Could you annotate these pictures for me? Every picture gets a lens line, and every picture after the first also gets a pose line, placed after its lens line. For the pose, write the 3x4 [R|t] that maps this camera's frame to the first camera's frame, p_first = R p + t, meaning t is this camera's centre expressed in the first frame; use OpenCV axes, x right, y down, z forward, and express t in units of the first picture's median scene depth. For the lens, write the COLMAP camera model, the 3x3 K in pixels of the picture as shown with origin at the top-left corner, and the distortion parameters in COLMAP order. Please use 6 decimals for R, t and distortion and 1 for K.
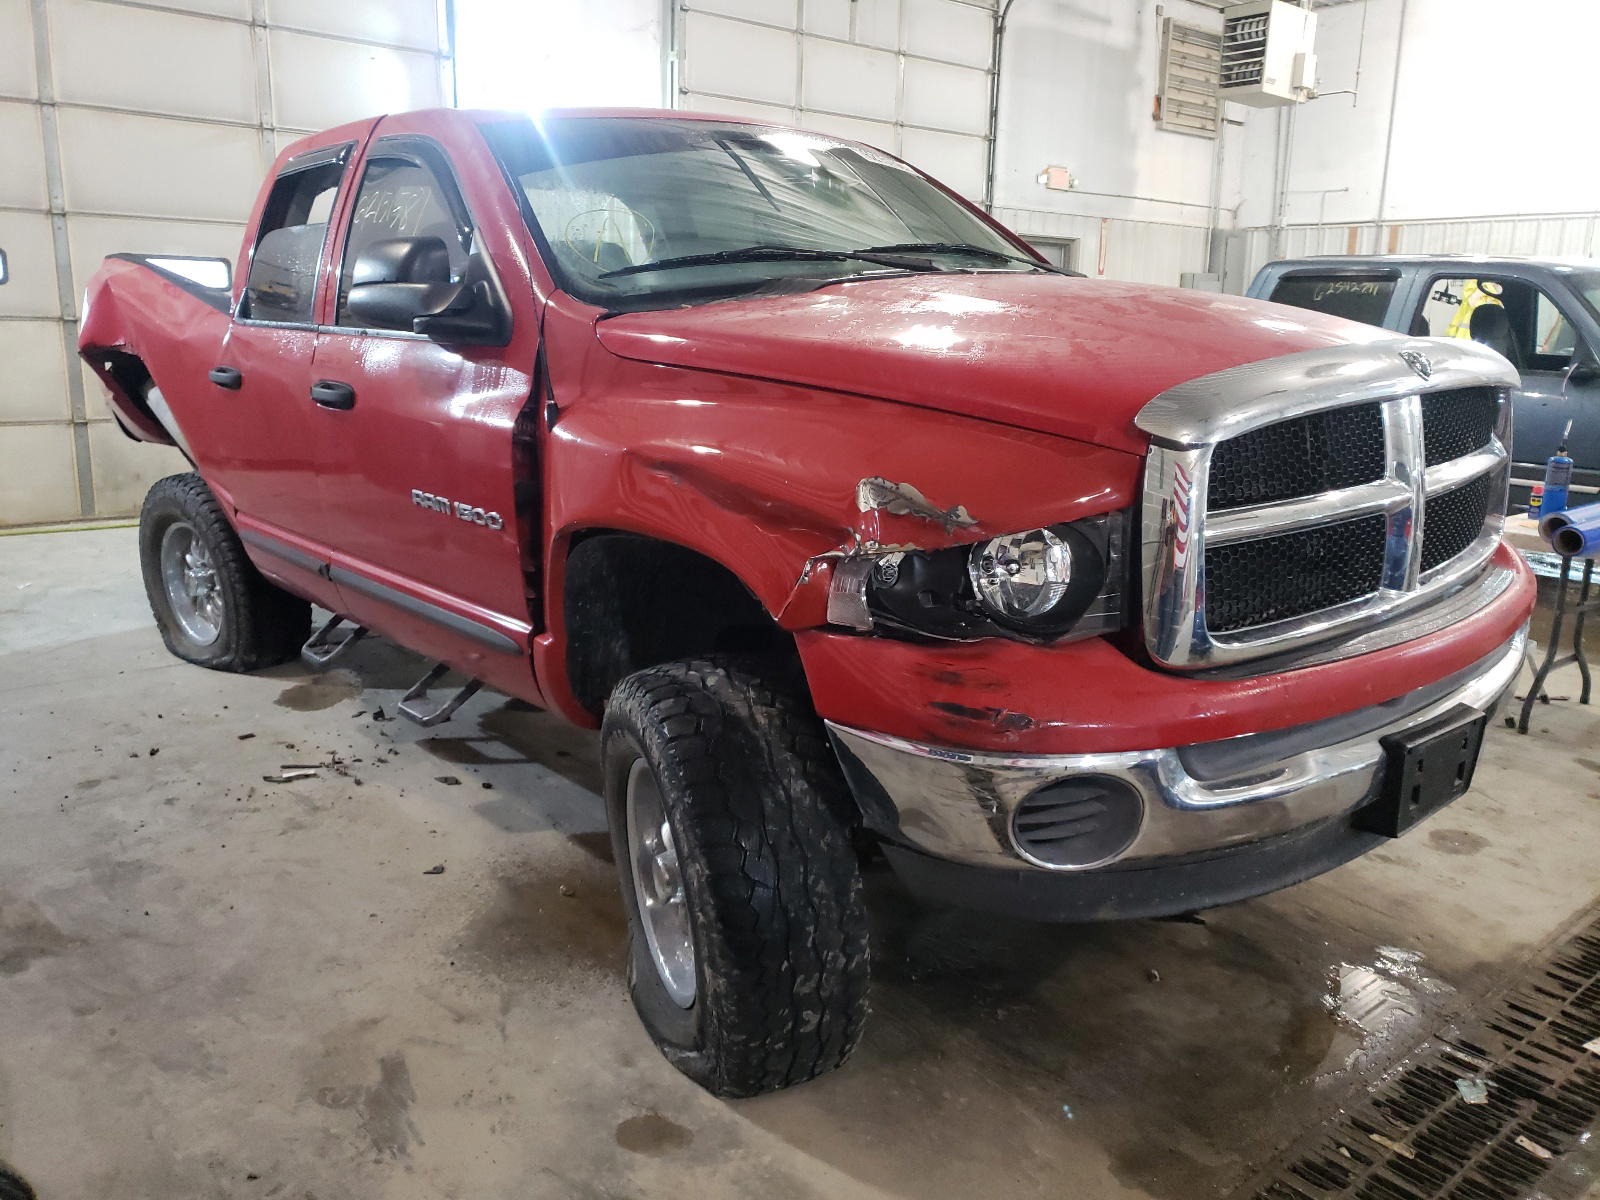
lens RADIAL K [[1245.5, 0, 798.5], [0, 1245.5, 609.7], [0, 0, 1]] dist [0.008193, 0.015704]
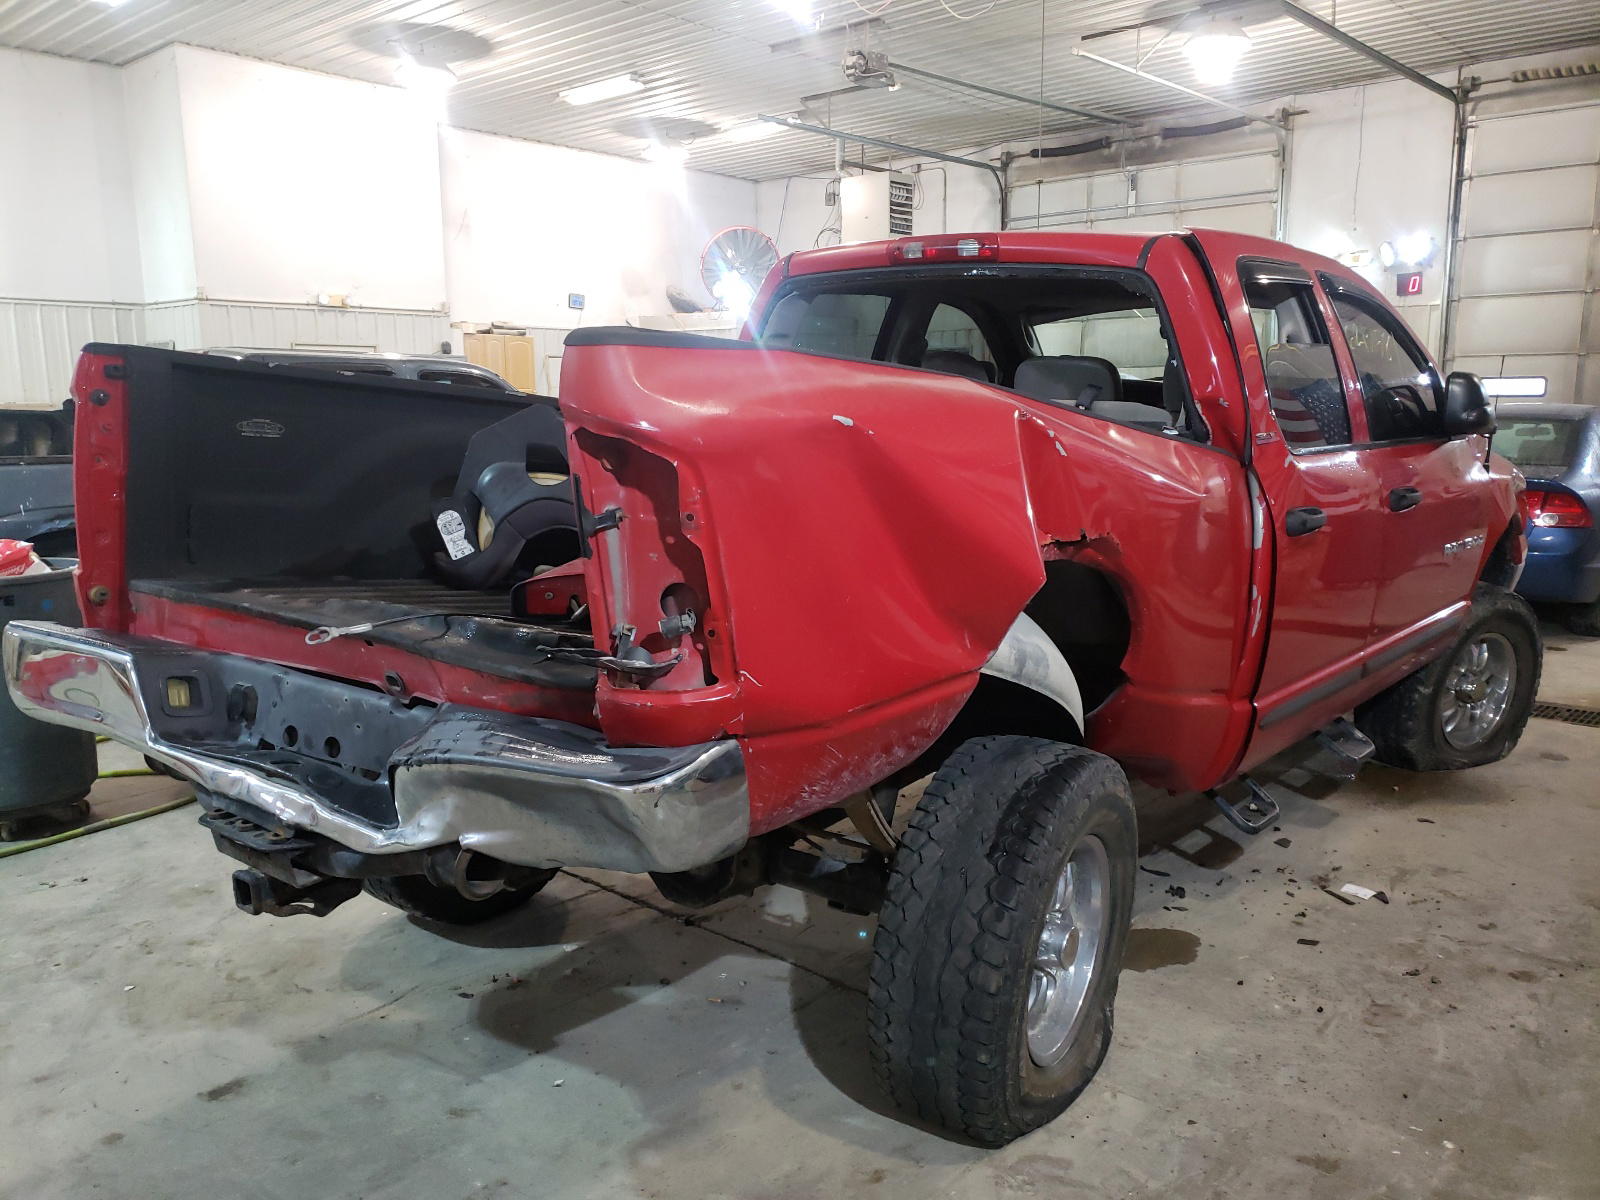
lens RADIAL K [[1245.5, 0, 801.3], [0, 1245.5, 593.3], [0, 0, 1]] dist [0.008193, 0.015704]
pose [[-0.120371, -0.179597, 0.976348, -1.342895], [0.252995, 0.945476, 0.205109, -0.433718], [-0.959950, 0.271700, -0.068370, 1.499474]]
